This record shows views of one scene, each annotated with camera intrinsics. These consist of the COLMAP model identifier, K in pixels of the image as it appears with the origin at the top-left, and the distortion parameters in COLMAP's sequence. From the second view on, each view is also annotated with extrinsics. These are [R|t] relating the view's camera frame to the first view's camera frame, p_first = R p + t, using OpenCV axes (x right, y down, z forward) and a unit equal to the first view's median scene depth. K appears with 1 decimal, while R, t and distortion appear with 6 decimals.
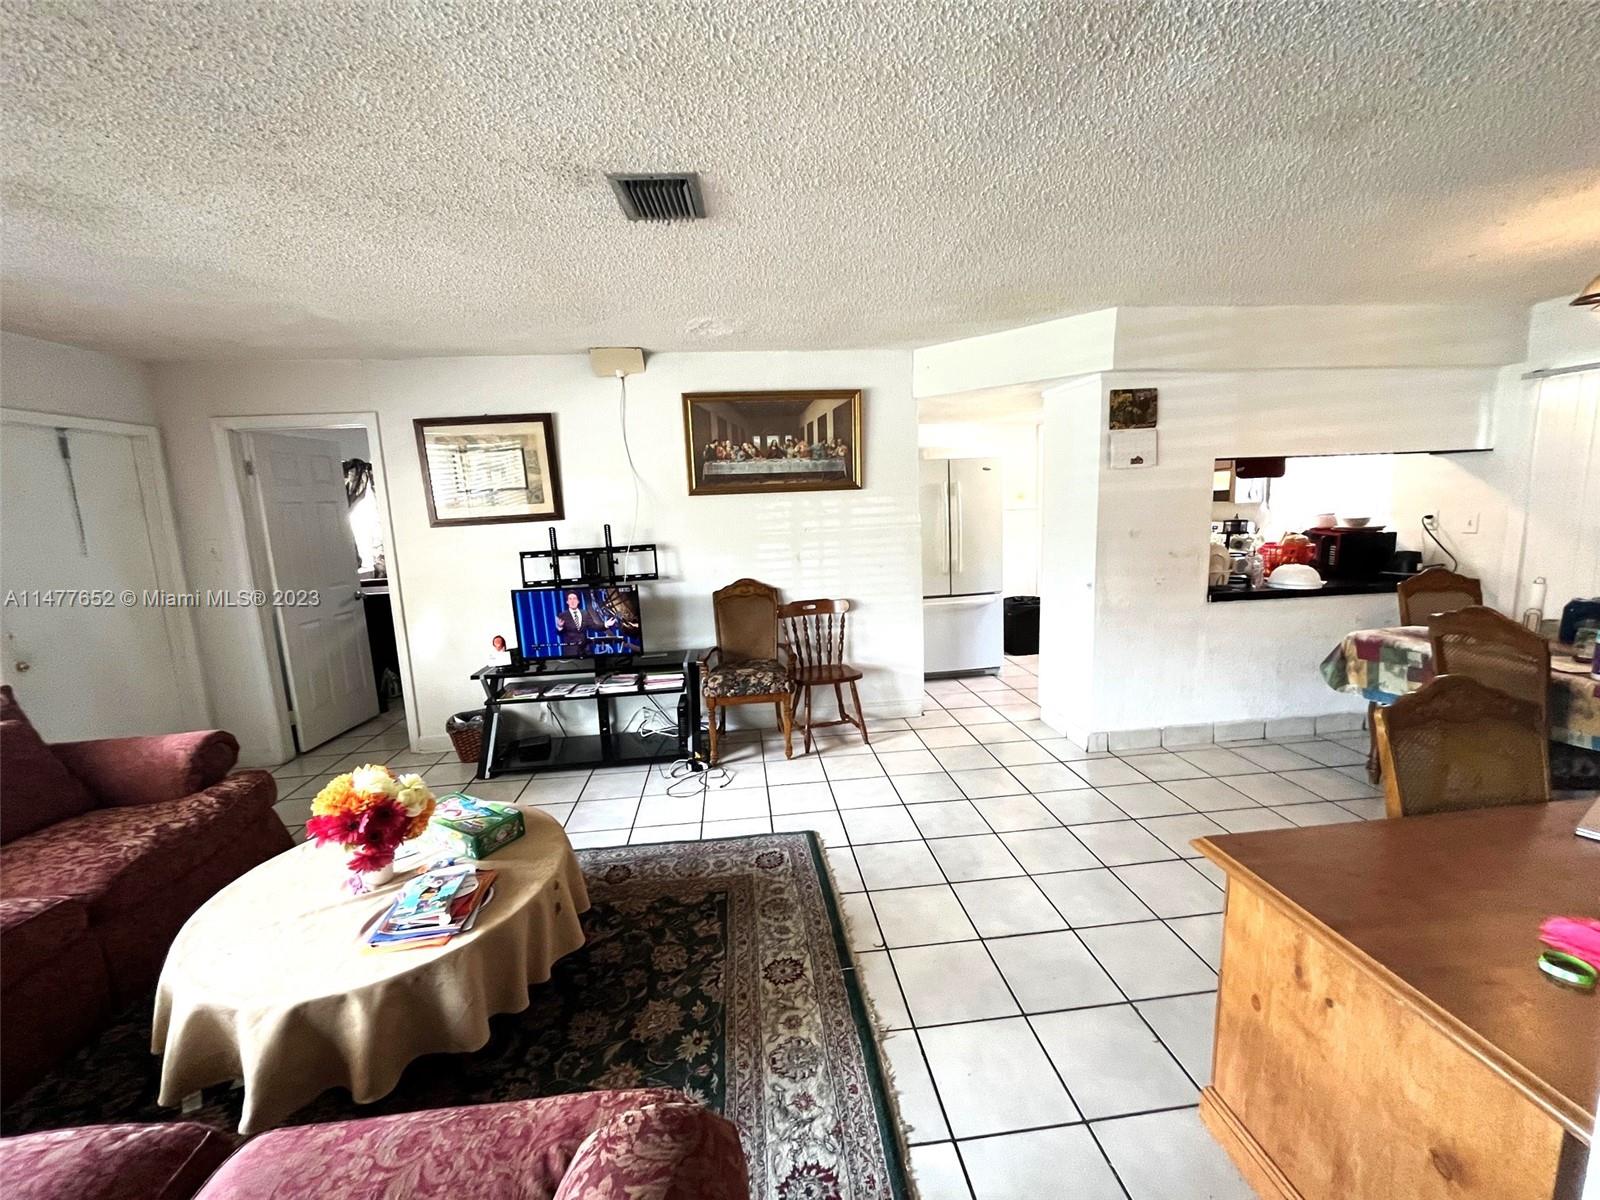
lens RADIAL K [[642.7, 0, 792.7], [0, 642.7, 596.4], [0, 0, 1]] dist [-0.000094, 0.001625]
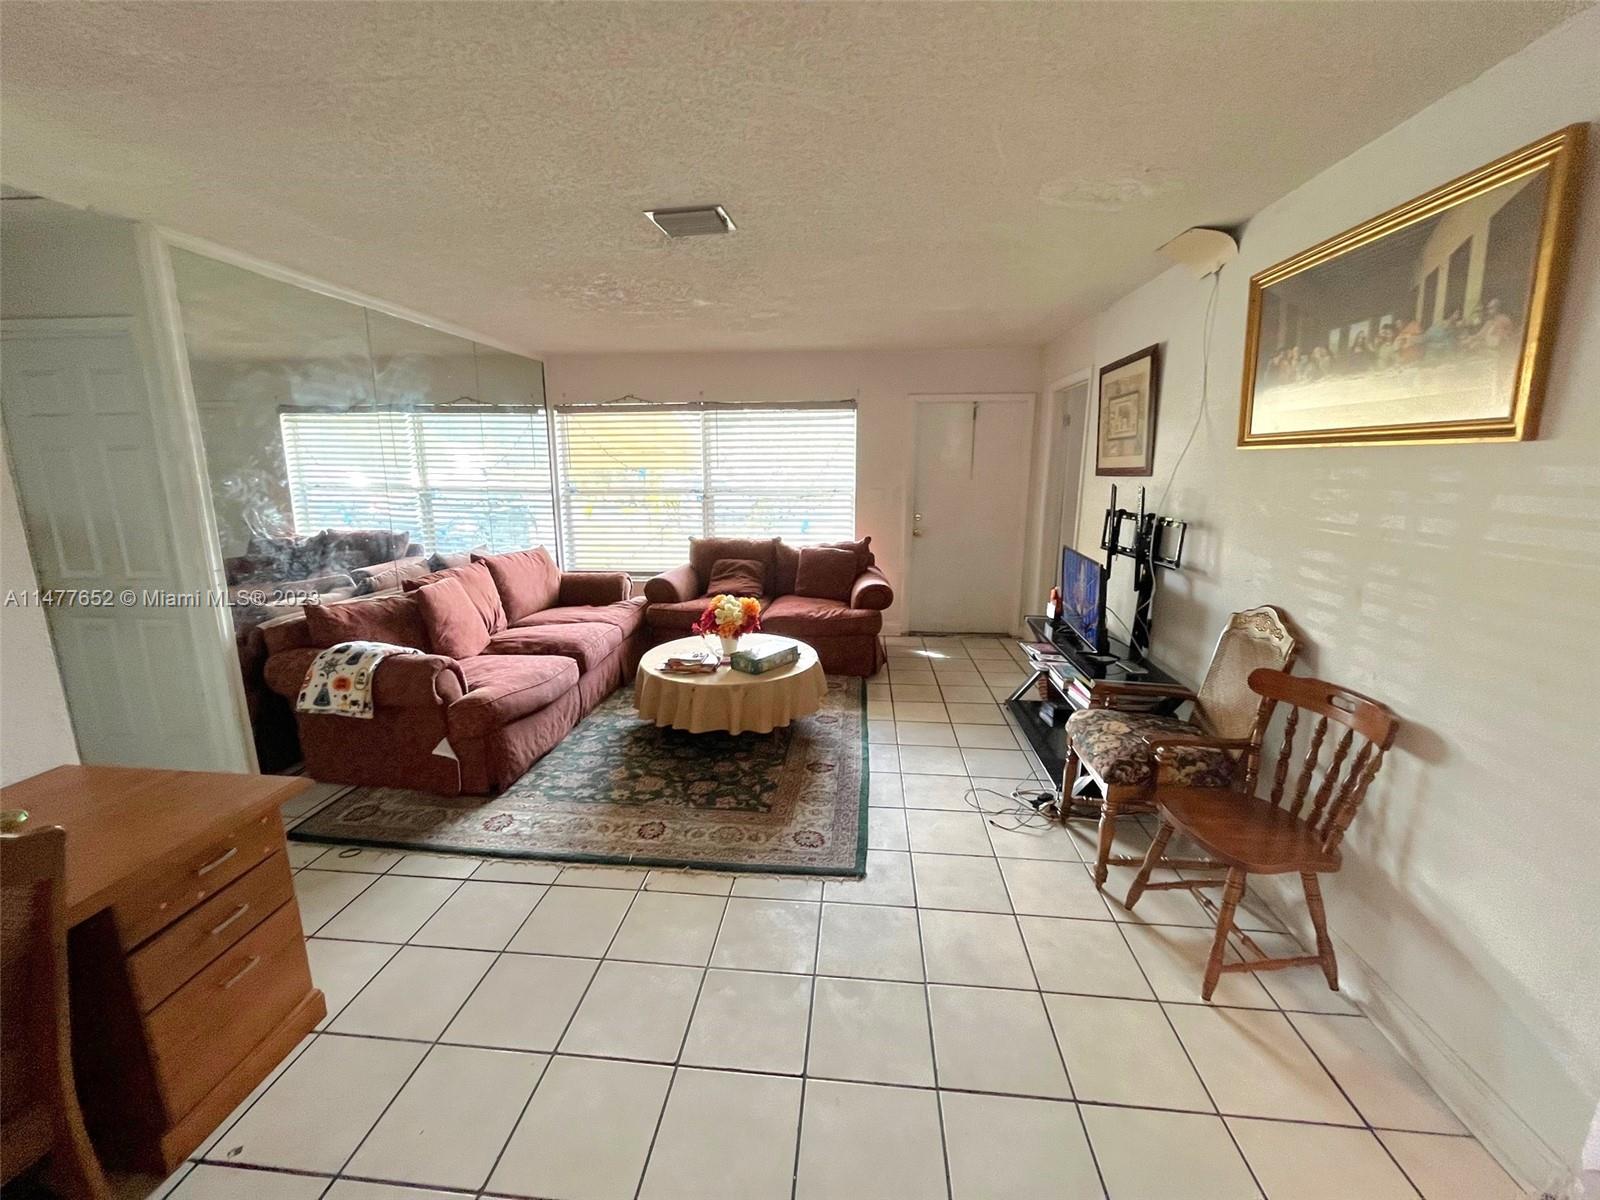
lens RADIAL K [[642.7, 0, 799.6], [0, 642.7, 588.3], [0, 0, 1]] dist [-0.000094, 0.001625]
pose [[-0.195447, 0.228015, -0.953839, 0.585953], [-0.138837, 0.956368, 0.257068, -0.142053], [0.970837, 0.182672, -0.155262, 0.782449]]
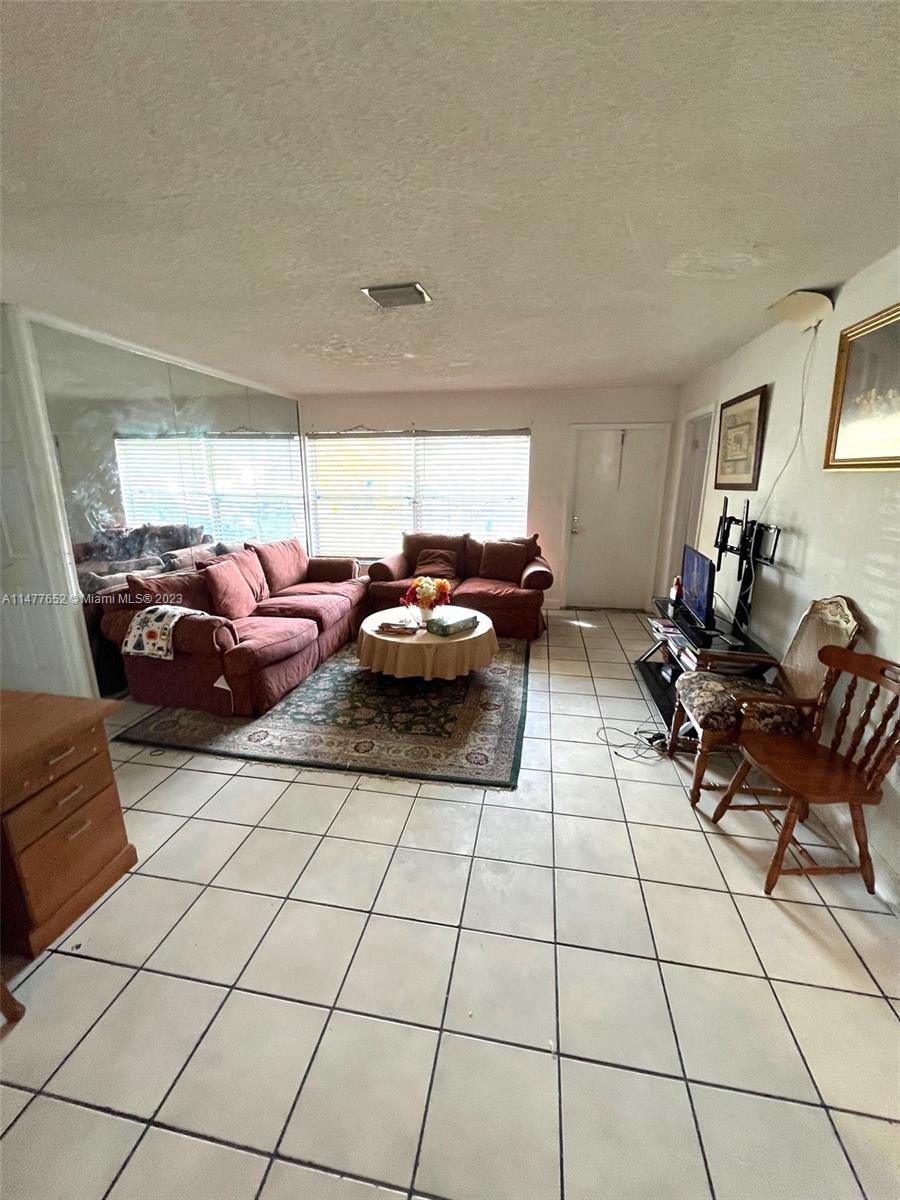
lens RADIAL K [[482.0, 0, 455.2], [0, 482.0, 592.4], [0, 0, 1]] dist [-0.000094, 0.001625]
pose [[-0.271704, 0.267670, -0.924408, 0.583115], [-0.137055, 0.939990, 0.312465, -0.153550], [0.952572, 0.211592, -0.218713, 0.806855]]
